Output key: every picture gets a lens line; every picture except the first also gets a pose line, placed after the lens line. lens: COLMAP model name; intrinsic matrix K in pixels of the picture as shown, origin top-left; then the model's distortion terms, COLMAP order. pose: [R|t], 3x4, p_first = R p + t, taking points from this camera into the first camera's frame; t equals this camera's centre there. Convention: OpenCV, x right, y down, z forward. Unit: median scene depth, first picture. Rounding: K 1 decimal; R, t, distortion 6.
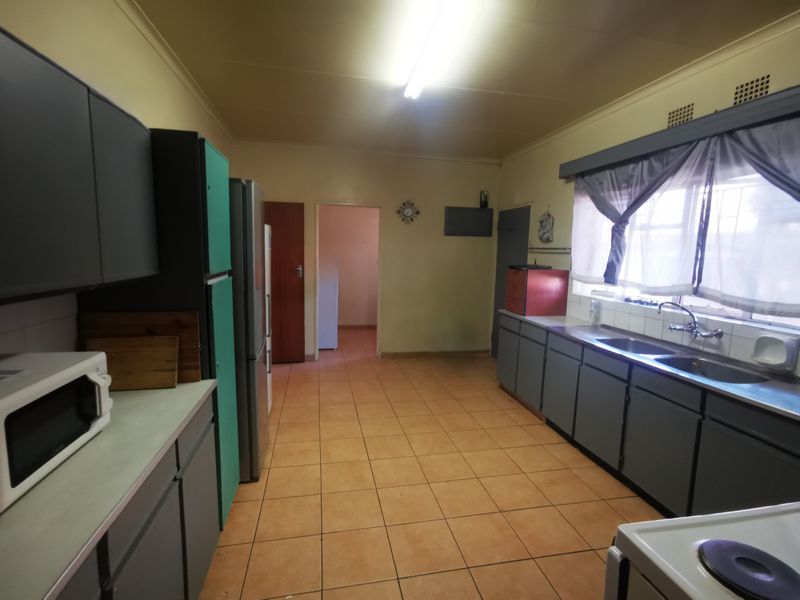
lens RADIAL K [[391.3, 0, 400.0], [0, 391.3, 300.0], [0, 0, 1]] dist [-0.002404, -0.000870]
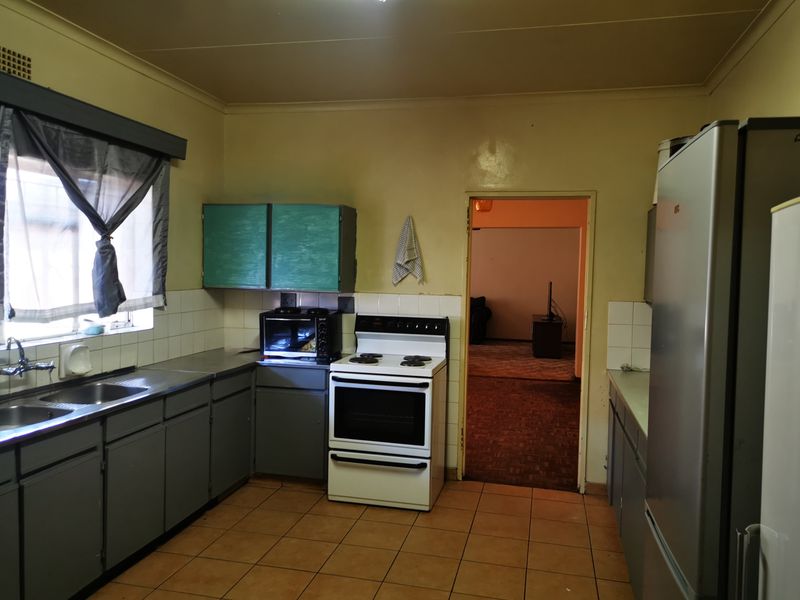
lens RADIAL K [[627.5, 0, 400.0], [0, 627.5, 300.0], [0, 0, 1]] dist [0.006317, 0.003284]
pose [[-0.905894, -0.062229, 0.418908, -0.399539], [0.014568, 0.983982, 0.177673, -0.261250], [-0.423255, 0.167056, -0.890476, 1.842280]]
